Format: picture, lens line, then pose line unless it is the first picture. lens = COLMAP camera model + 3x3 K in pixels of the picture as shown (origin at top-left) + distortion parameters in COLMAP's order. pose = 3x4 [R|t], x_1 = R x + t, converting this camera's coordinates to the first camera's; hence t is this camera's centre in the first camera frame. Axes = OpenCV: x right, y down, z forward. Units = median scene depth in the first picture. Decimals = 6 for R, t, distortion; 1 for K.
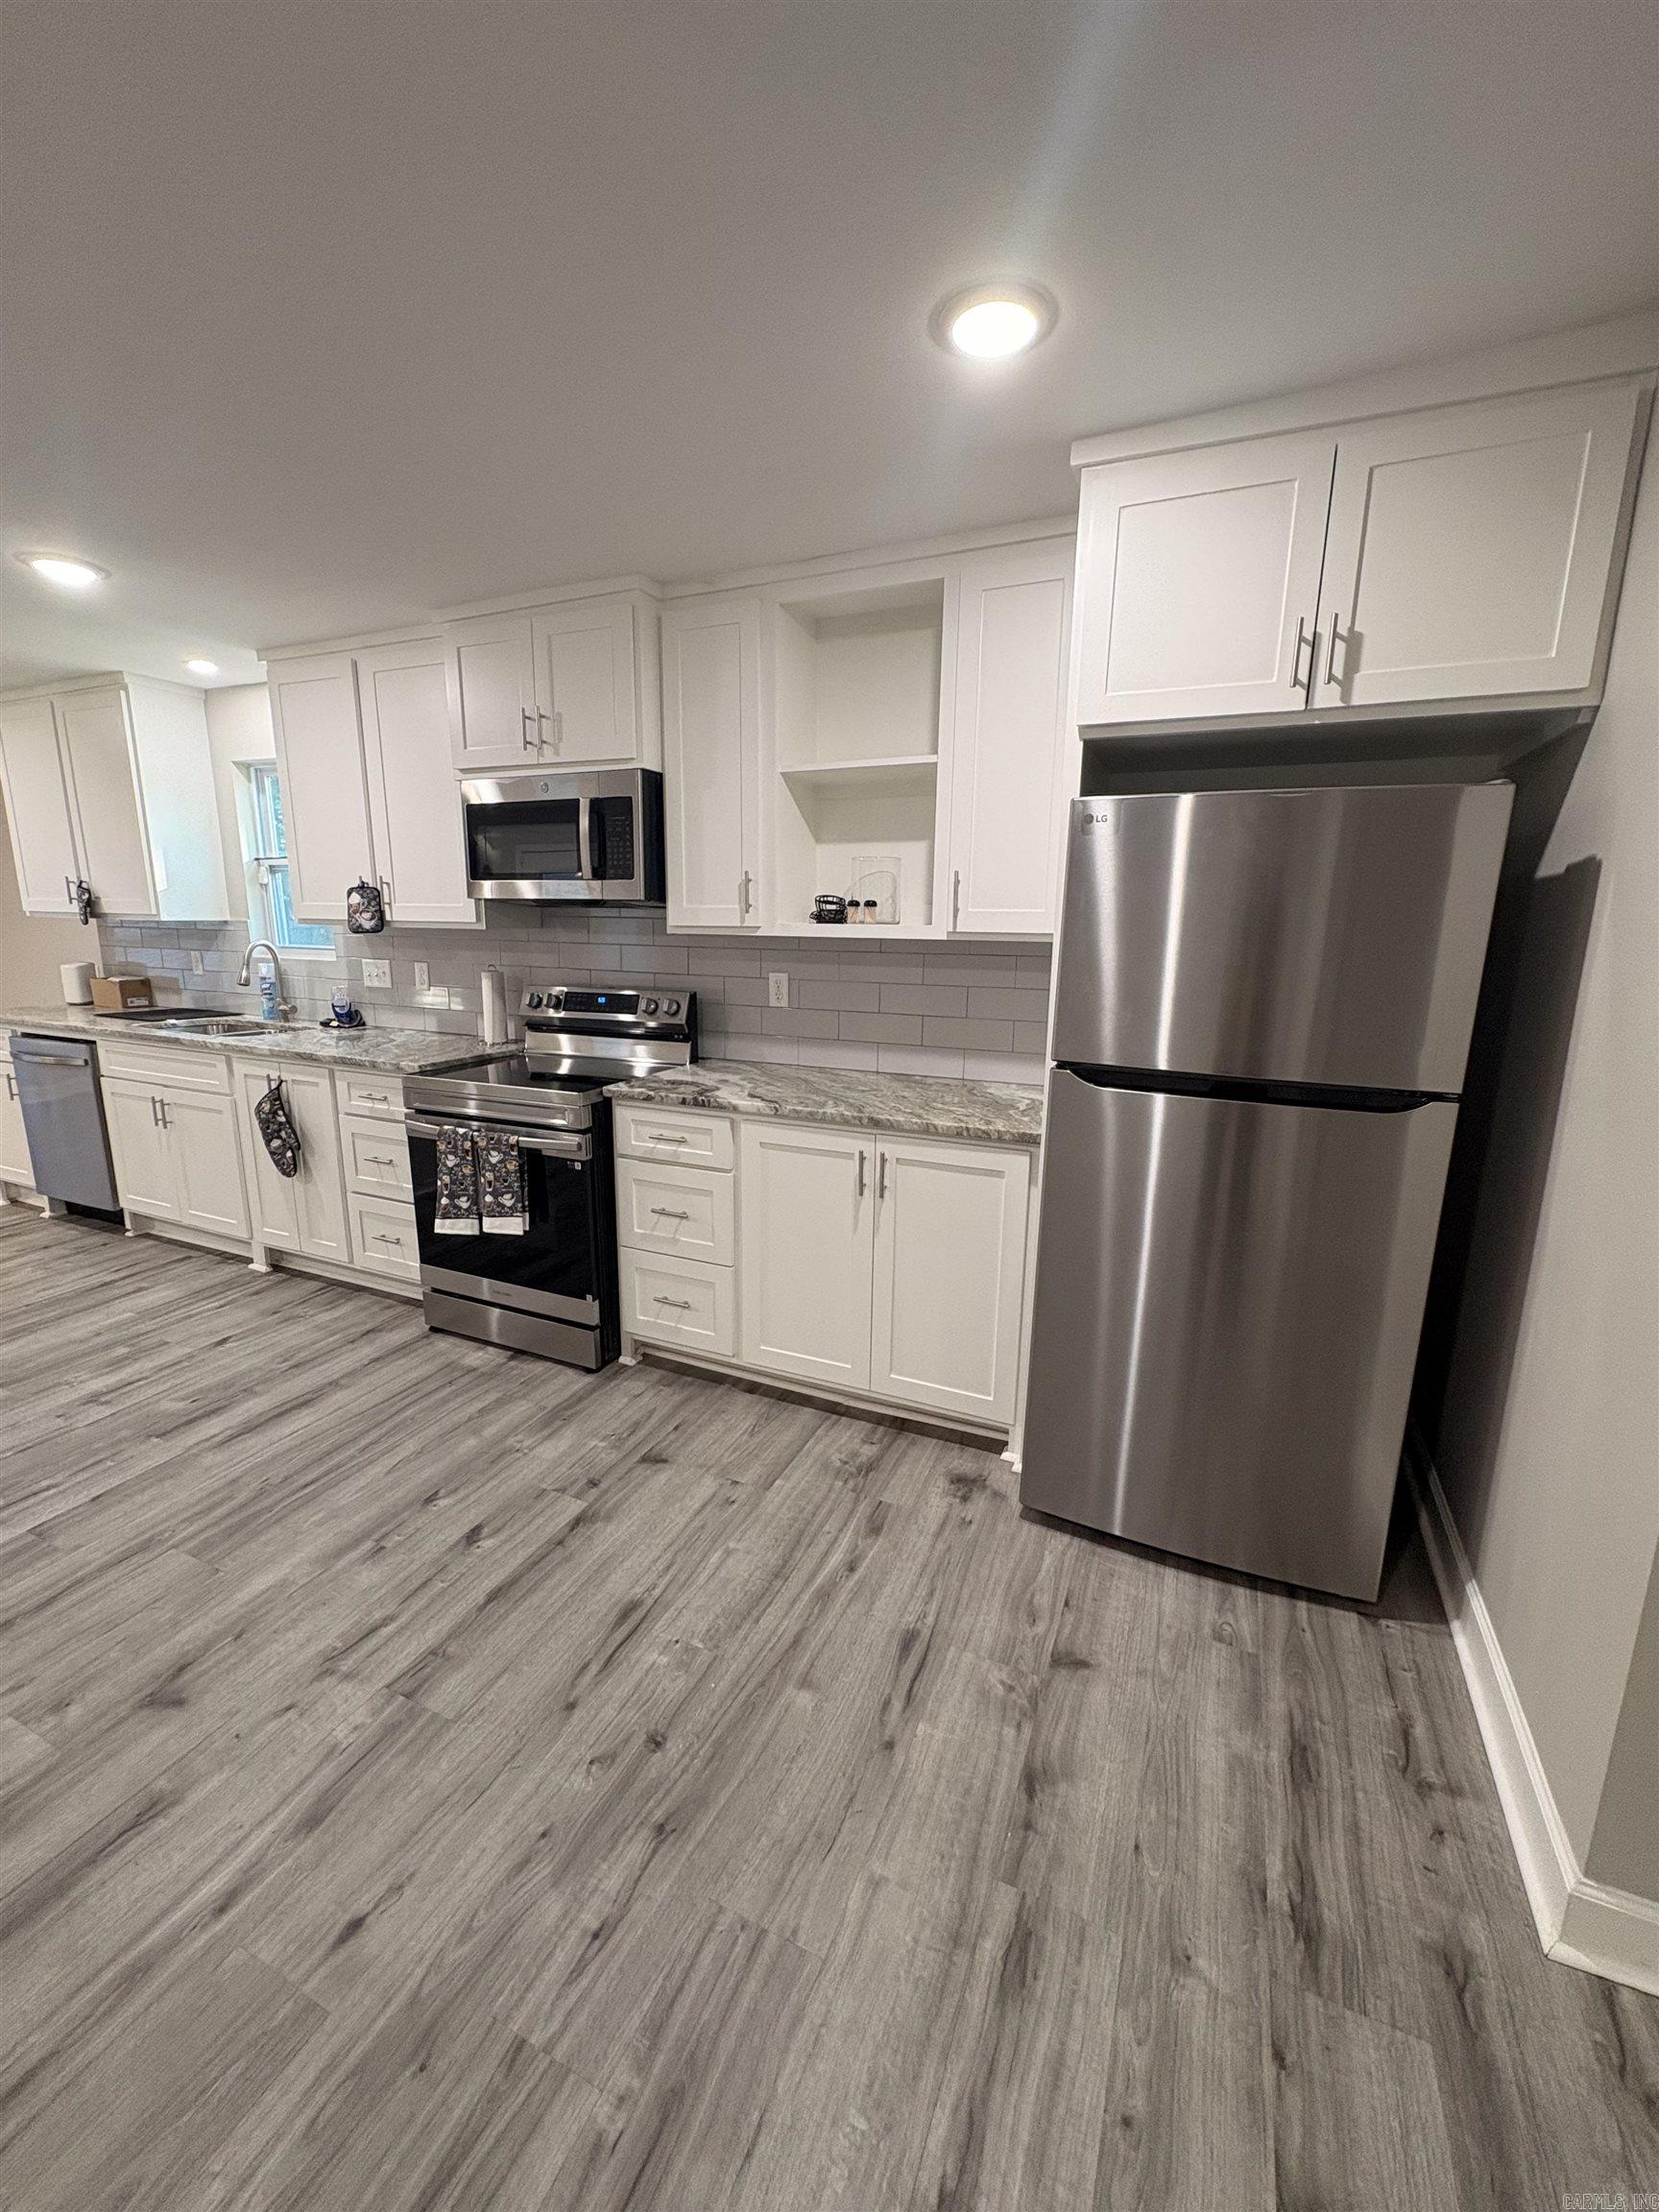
lens RADIAL K [[883.7, 0, 830.1], [0, 883.7, 1103.1], [0, 0, 1]] dist [0.001262, -0.000379]
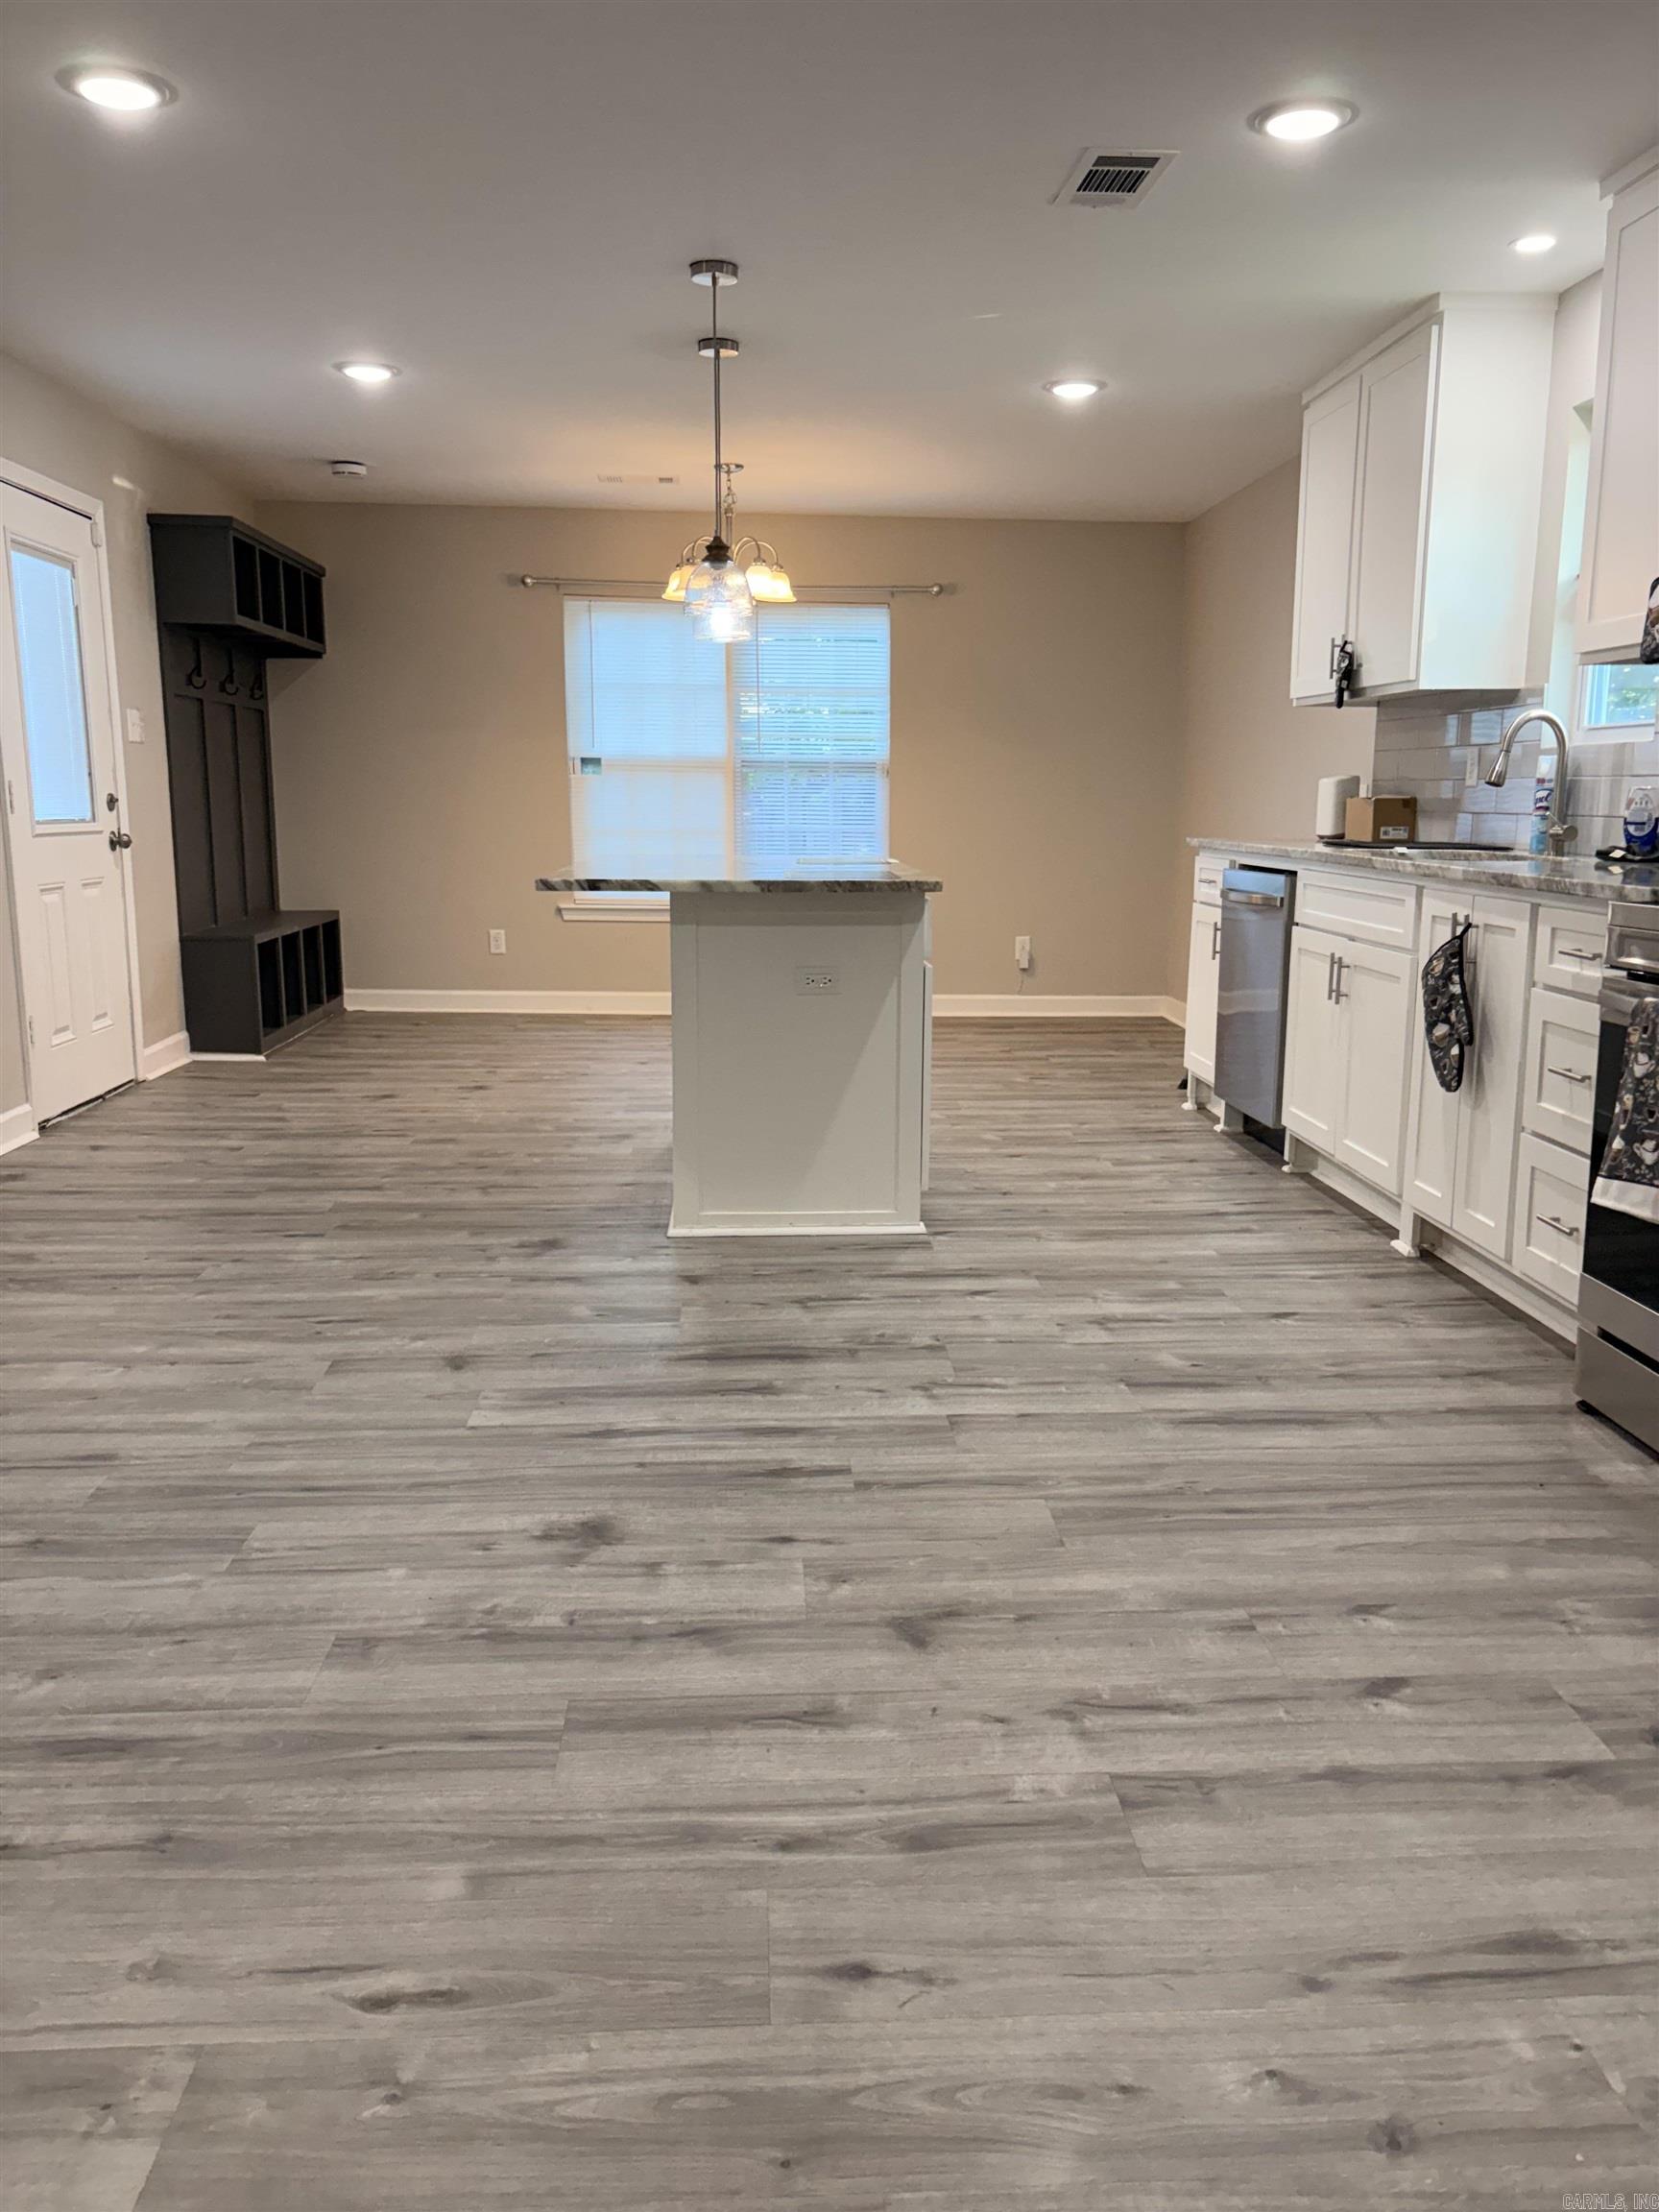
lens RADIAL K [[1669.2, 0, 832.4], [0, 1669.2, 1108.4], [0, 0, 1]] dist [0.022473, -0.012173]
pose [[0.465201, 0.154052, -0.871697, 0.224920], [-0.177566, 0.980965, 0.078600, 0.111723], [0.867213, 0.118219, 0.483700, 0.162268]]
